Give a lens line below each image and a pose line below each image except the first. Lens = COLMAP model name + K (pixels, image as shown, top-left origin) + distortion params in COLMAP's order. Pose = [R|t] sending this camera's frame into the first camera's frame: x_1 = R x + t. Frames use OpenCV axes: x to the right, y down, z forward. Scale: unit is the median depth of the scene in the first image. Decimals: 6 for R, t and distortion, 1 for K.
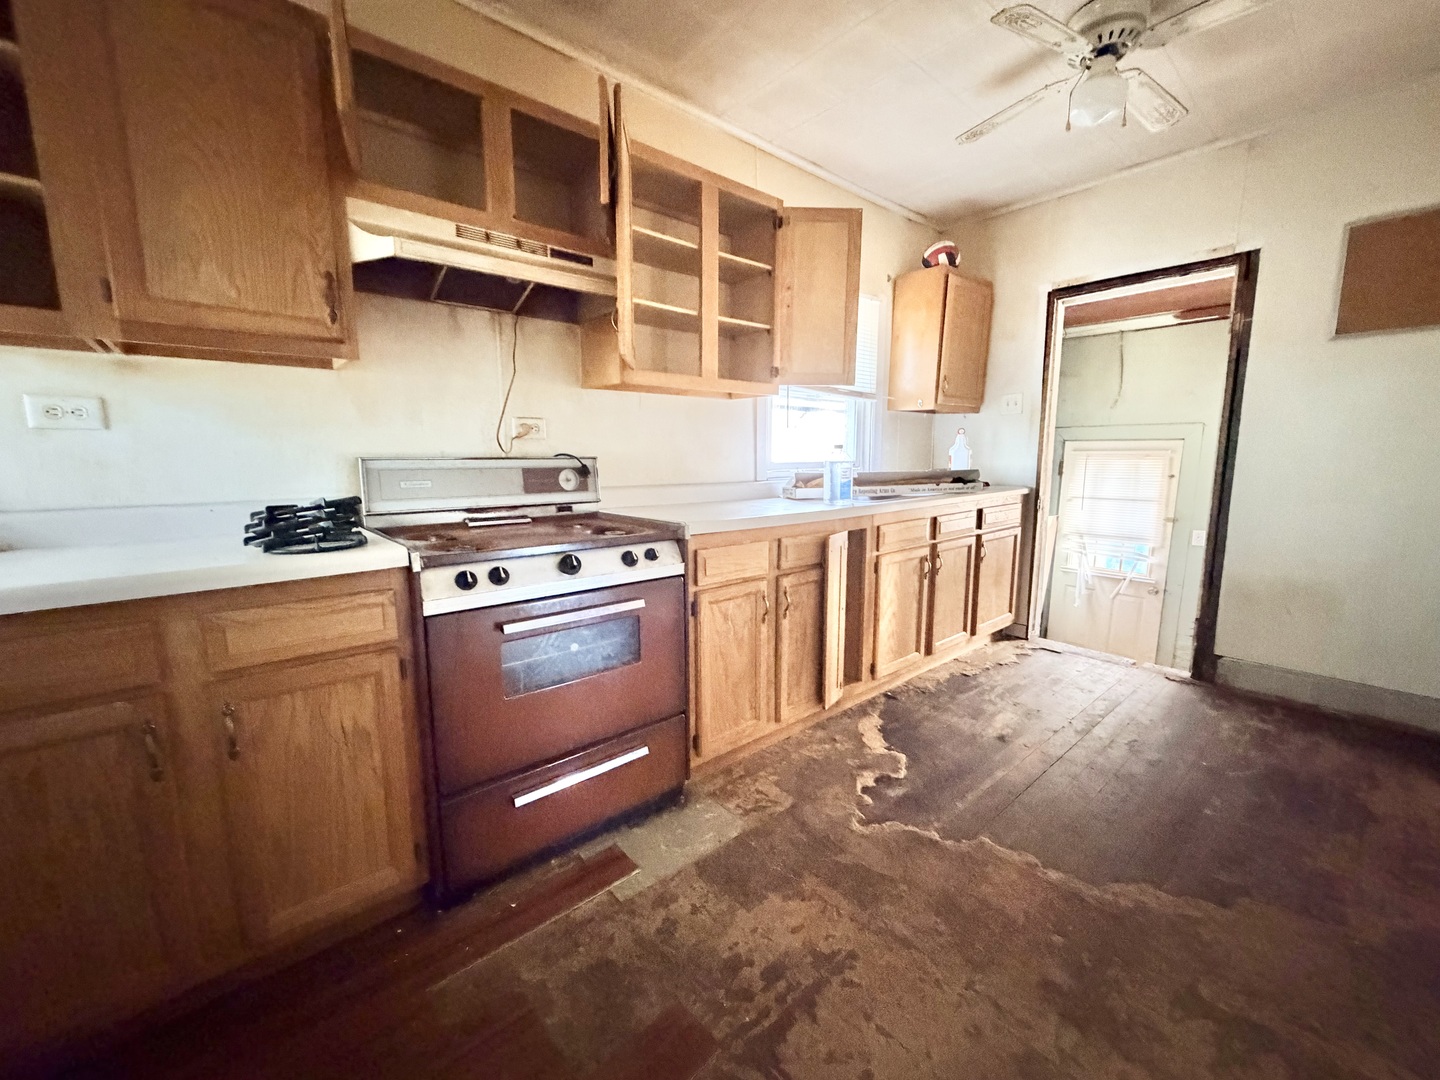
lens RADIAL K [[572.2, 0, 715.5], [0, 572.2, 540.1], [0, 0, 1]] dist [0.000689, 0.000320]
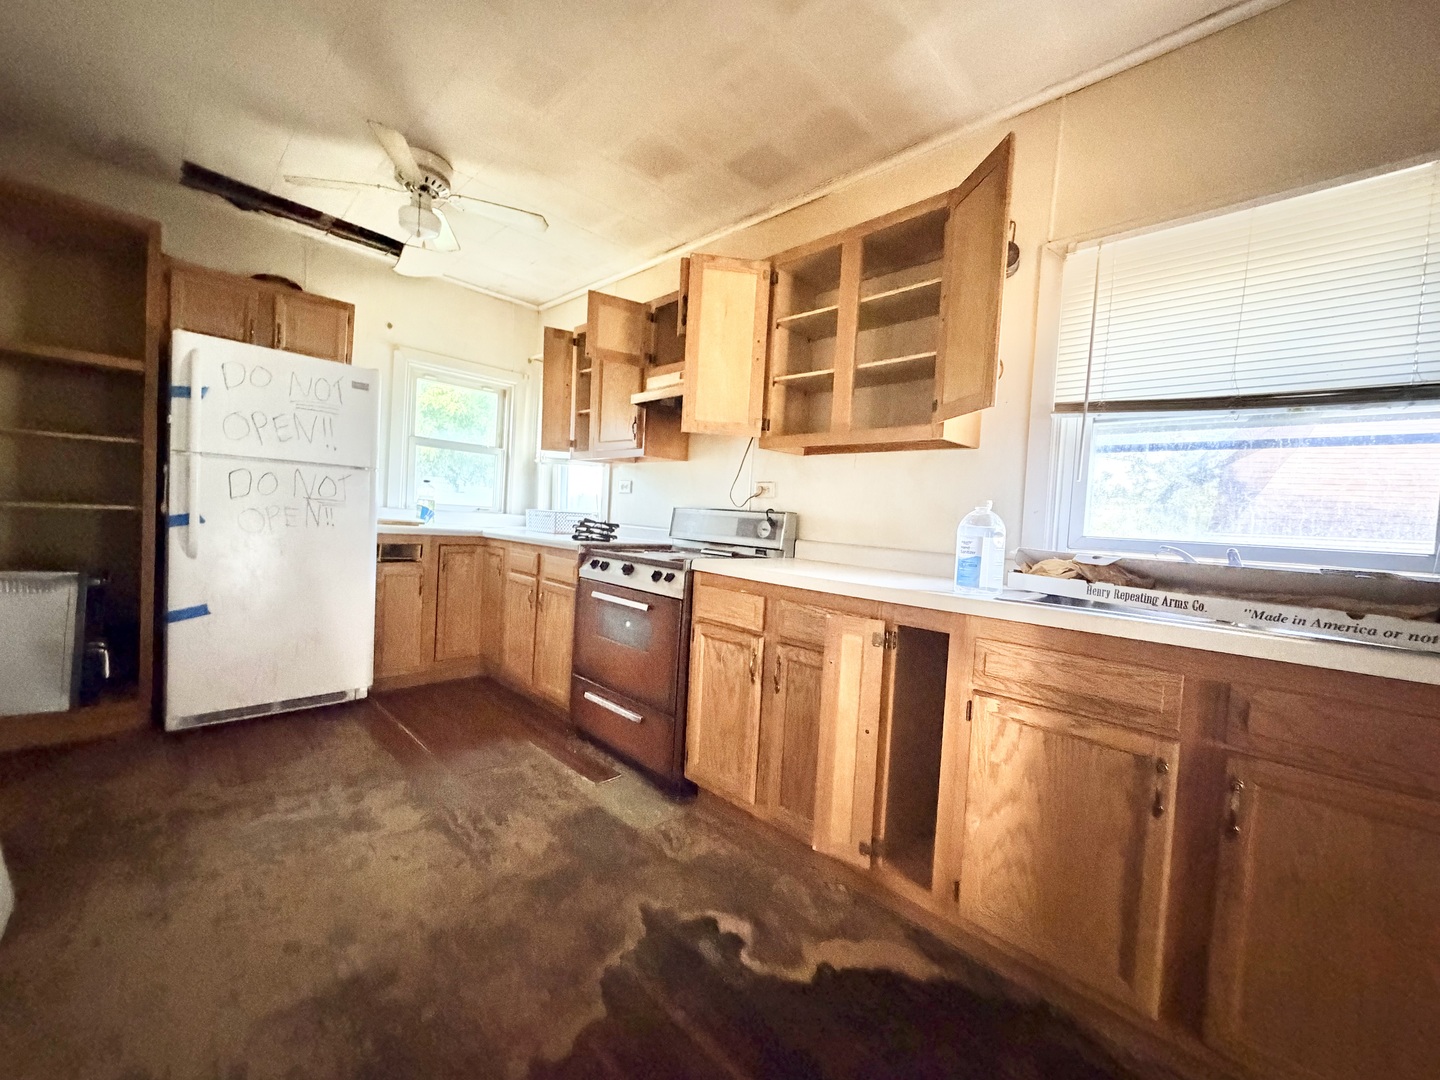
lens RADIAL K [[572.2, 0, 715.5], [0, 572.2, 540.1], [0, 0, 1]] dist [0.000689, 0.000320]
pose [[0.076672, 0.048393, -0.995881, 1.001063], [-0.206237, 0.977990, 0.031645, -0.101876], [0.975493, 0.202962, 0.084965, 0.814766]]
